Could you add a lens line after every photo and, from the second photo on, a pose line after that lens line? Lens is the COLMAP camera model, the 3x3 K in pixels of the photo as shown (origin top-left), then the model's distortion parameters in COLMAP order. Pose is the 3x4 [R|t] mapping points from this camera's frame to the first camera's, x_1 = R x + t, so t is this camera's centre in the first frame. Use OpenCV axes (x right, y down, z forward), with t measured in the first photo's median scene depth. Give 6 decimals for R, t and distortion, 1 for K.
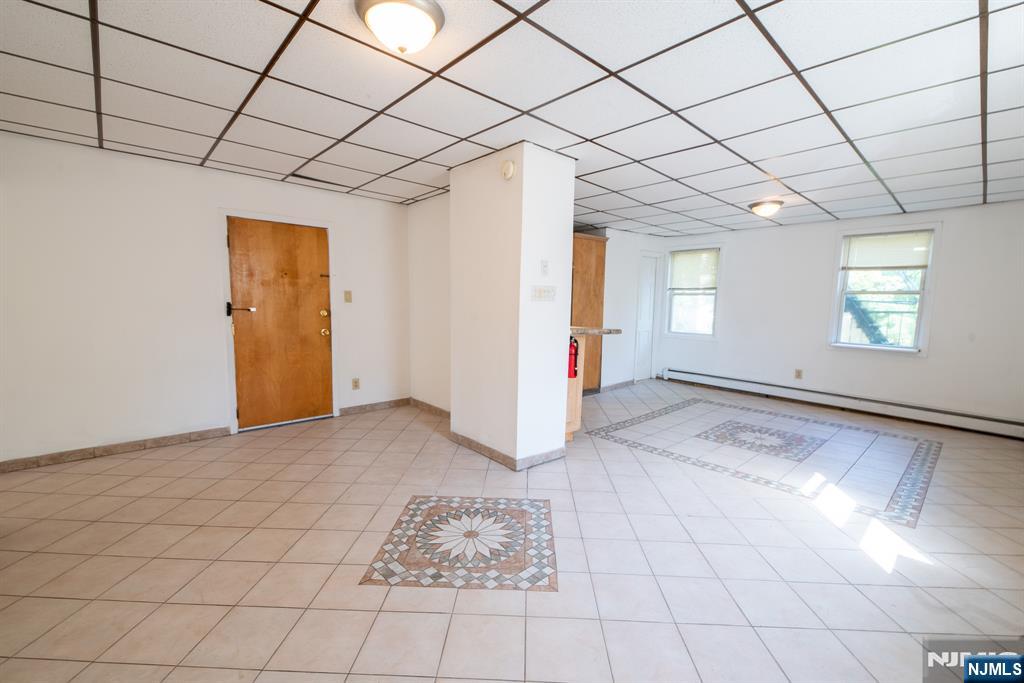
lens RADIAL K [[429.9, 0, 513.6], [0, 429.9, 351.8], [0, 0, 1]] dist [0.018562, -0.007368]
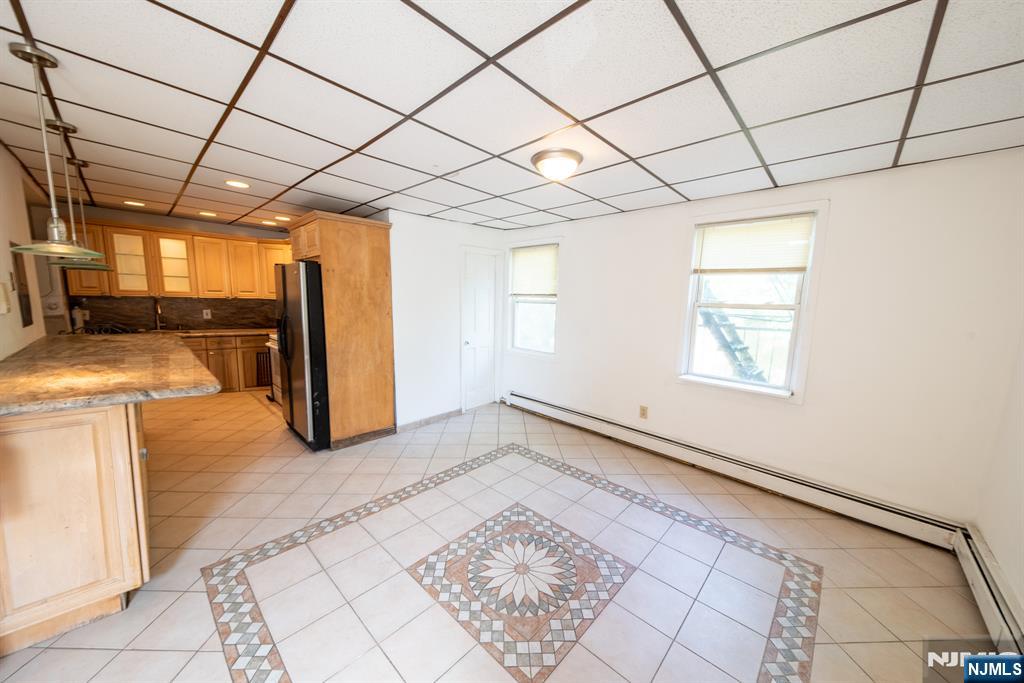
lens RADIAL K [[351.3, 0, 512.1], [0, 351.3, 351.6], [0, 0, 1]] dist [0.013083, -0.009557]
pose [[0.997608, -0.000485, 0.069123, 0.395676], [-0.001465, 0.999602, 0.028169, -0.071937], [-0.069109, -0.028203, 0.997210, 0.415563]]
